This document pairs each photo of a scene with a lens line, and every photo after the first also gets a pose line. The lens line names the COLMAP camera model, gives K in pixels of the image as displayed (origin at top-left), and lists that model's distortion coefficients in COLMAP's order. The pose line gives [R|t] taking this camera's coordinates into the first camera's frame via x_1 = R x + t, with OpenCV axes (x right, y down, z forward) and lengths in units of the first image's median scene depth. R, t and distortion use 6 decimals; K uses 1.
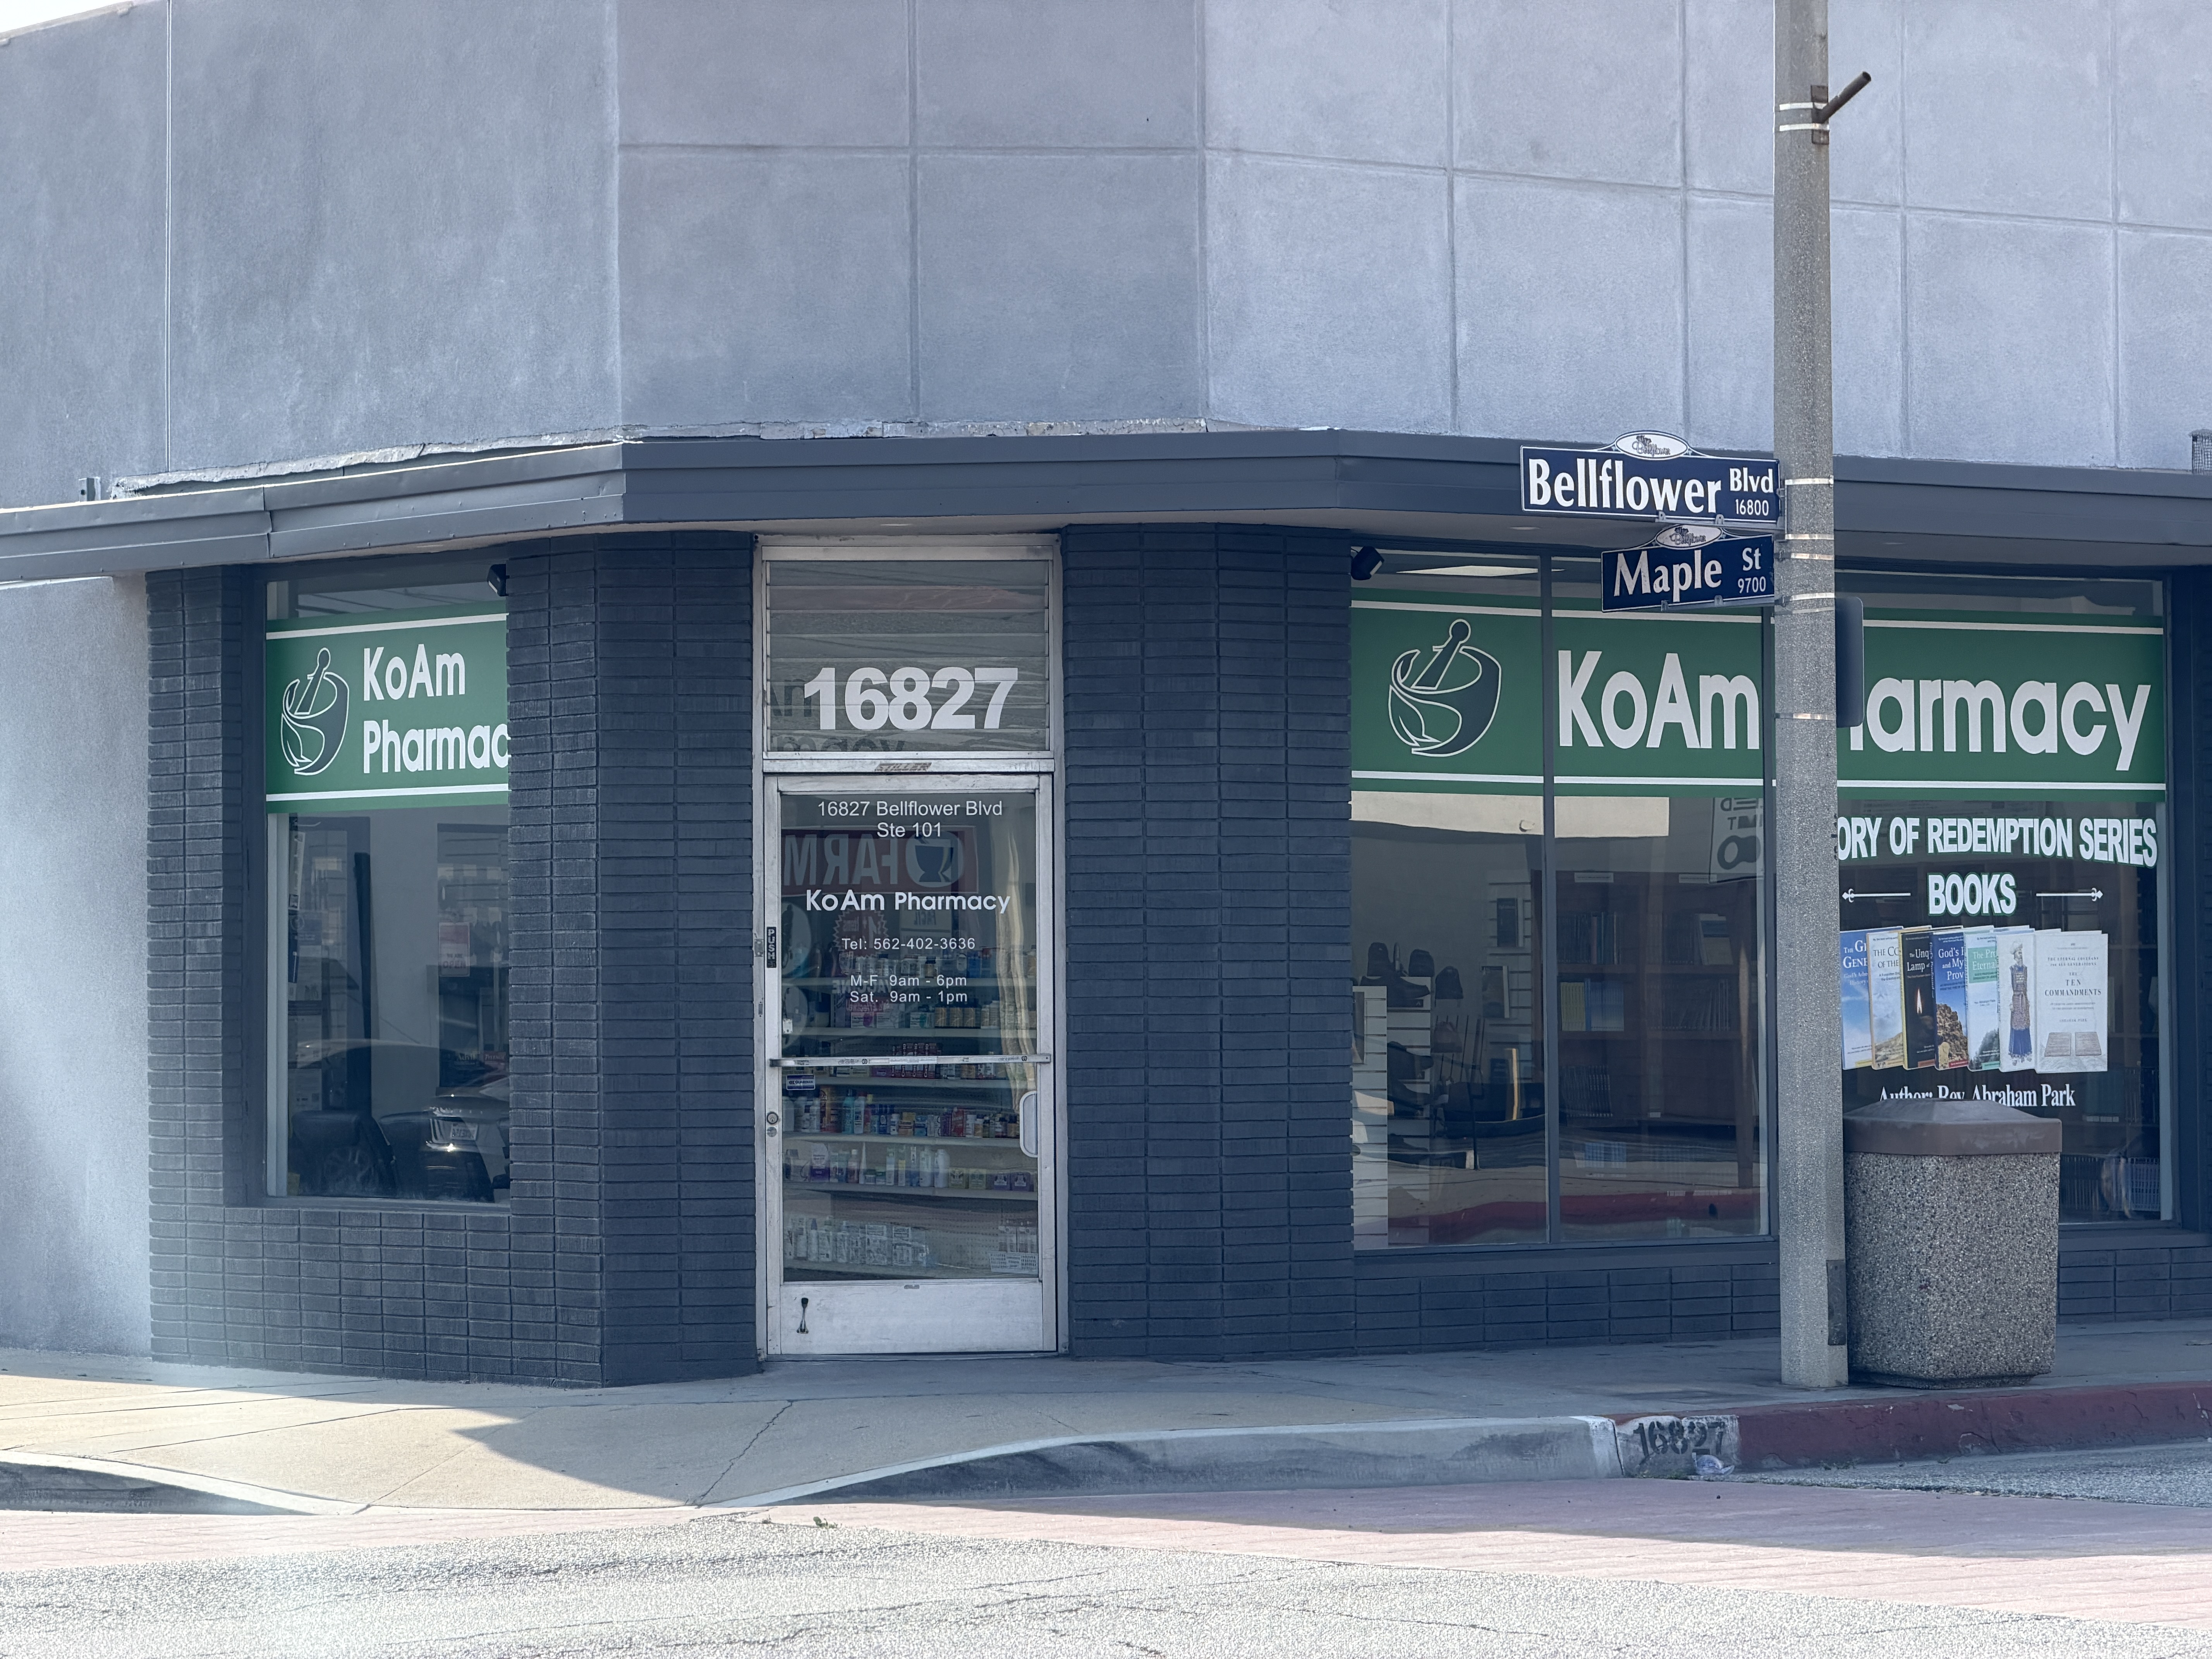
lens RADIAL K [[6538.6, 0, 1106.4], [0, 6538.6, 859.8], [0, 0, 1]] dist [0.134115, -0.262025]
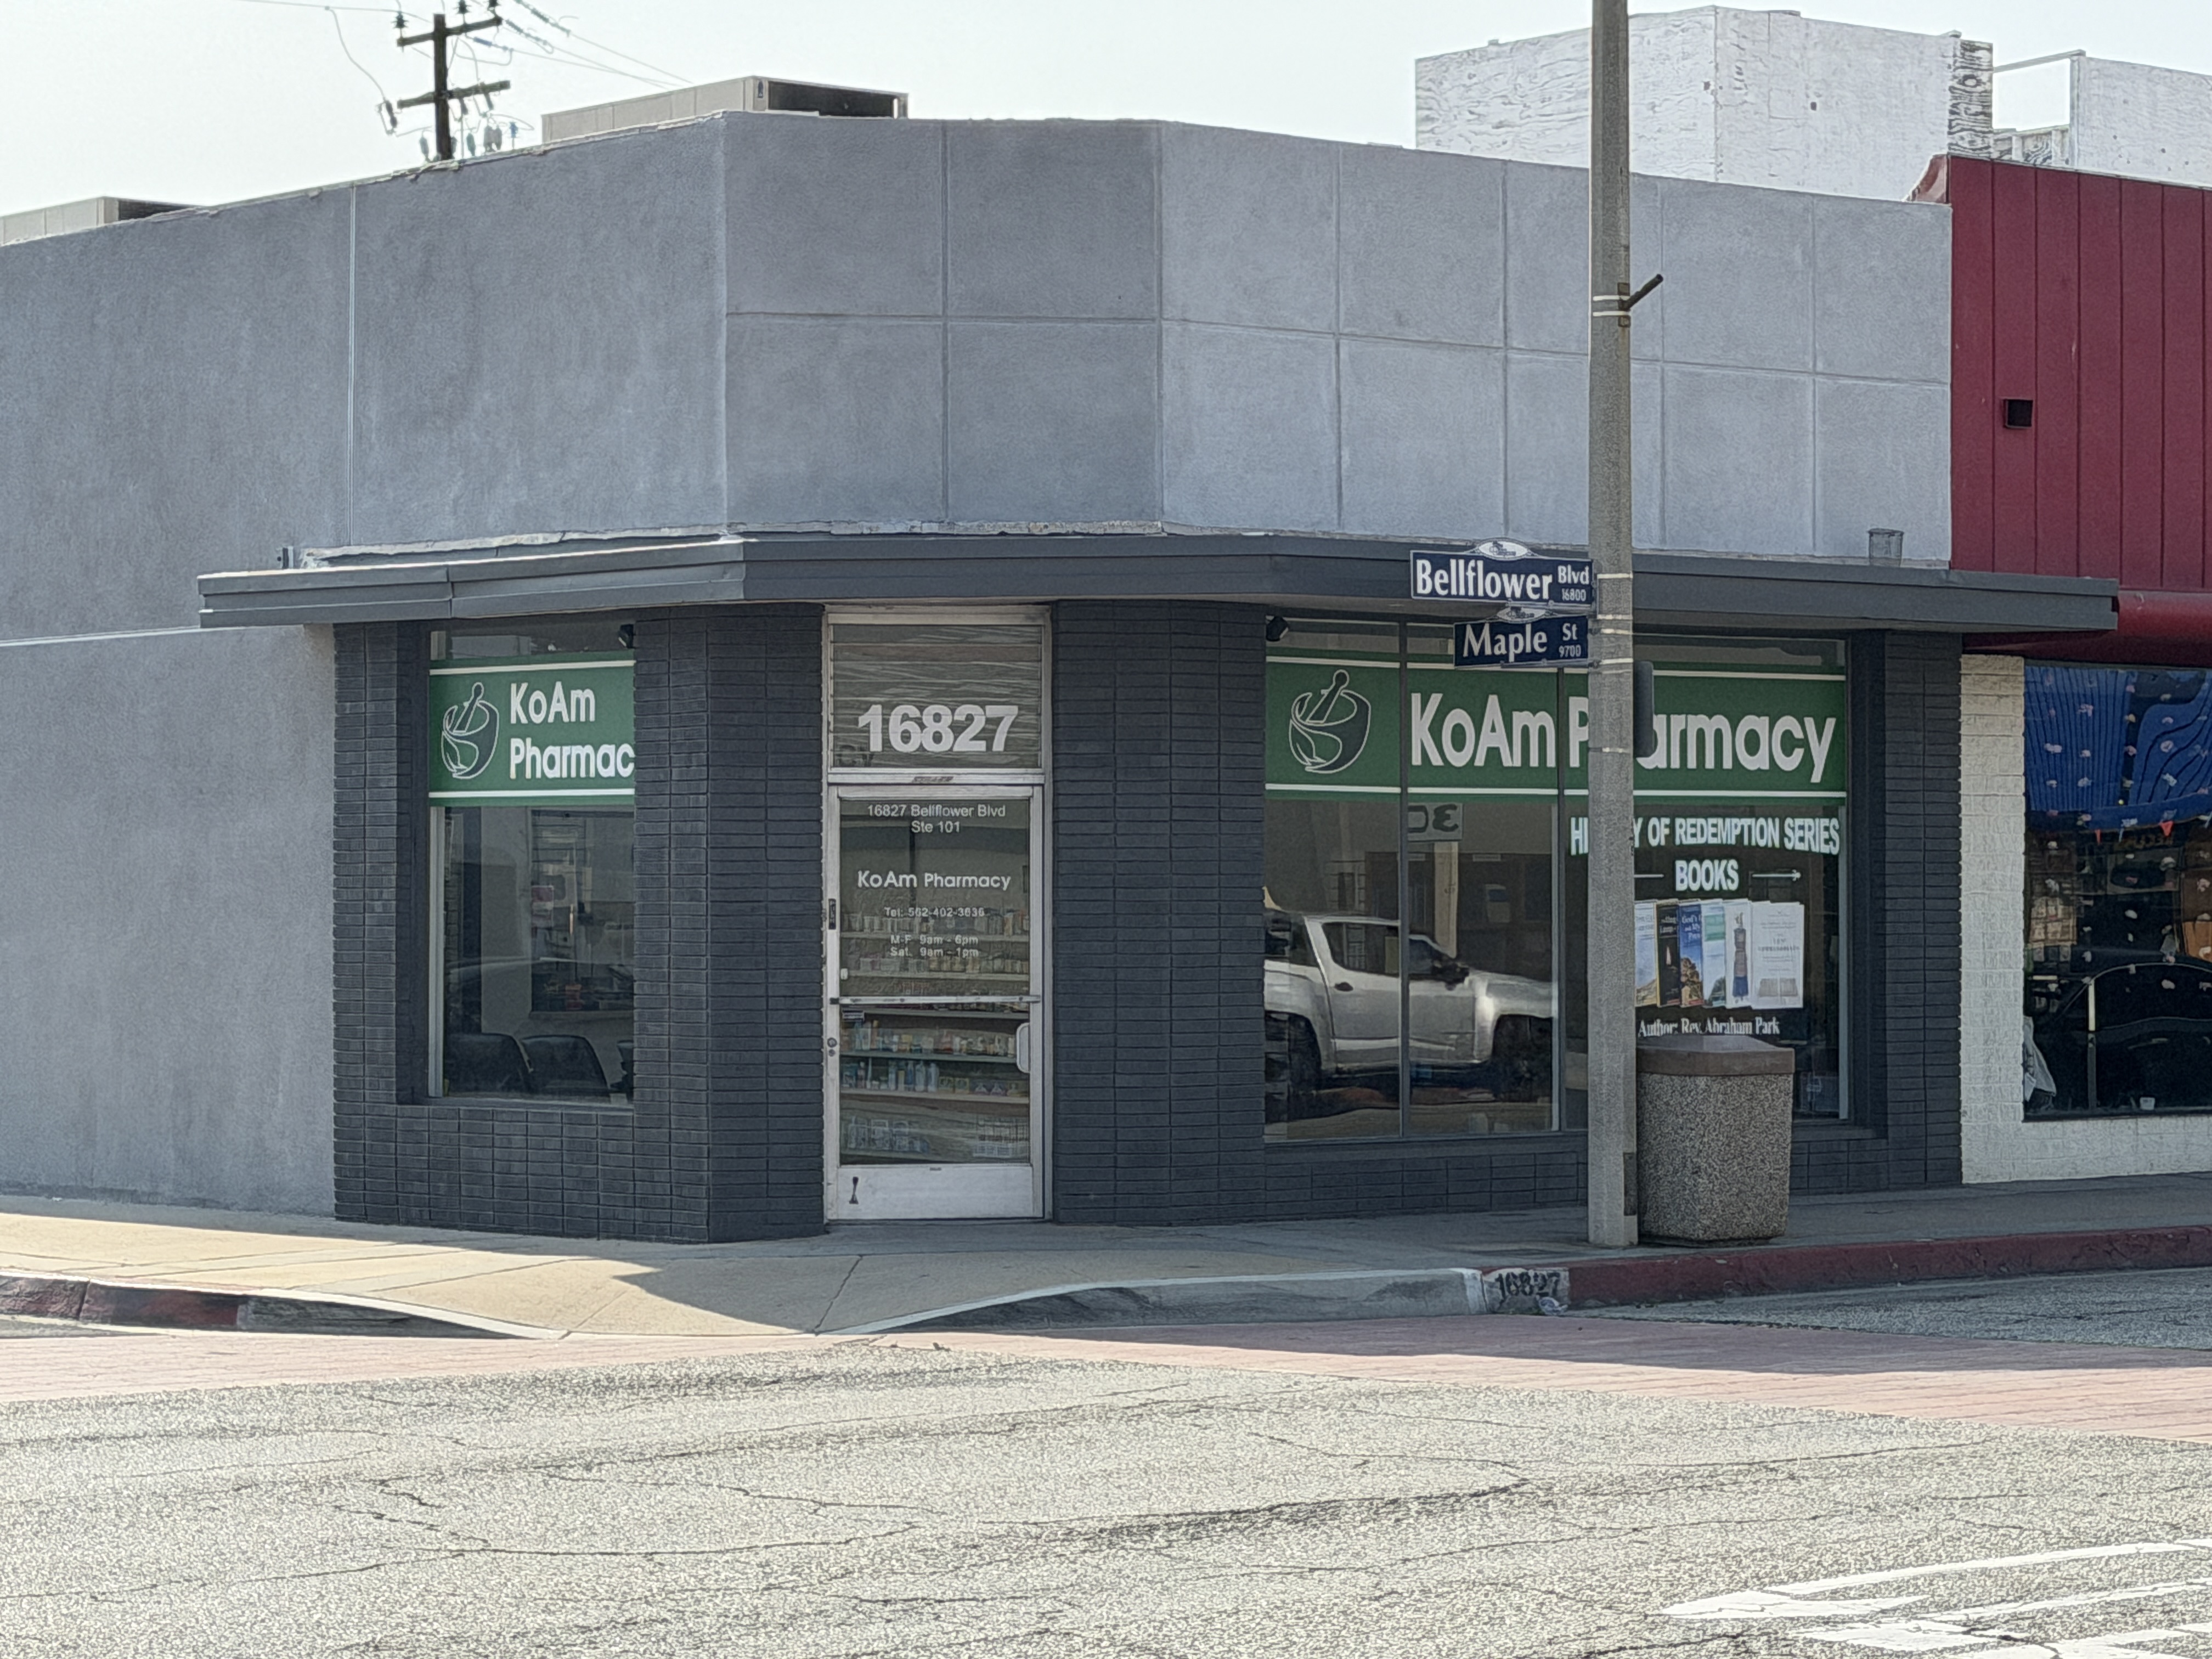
lens RADIAL K [[5474.7, 0, 1106.0], [0, 5474.7, 829.5], [0, 0, 1]] dist [-0.010880, 0.045919]
pose [[0.998267, 0.007083, 0.058414, -0.060557], [-0.007556, 0.999940, 0.007880, -0.013041], [-0.058355, -0.008308, 0.998261, -0.115642]]
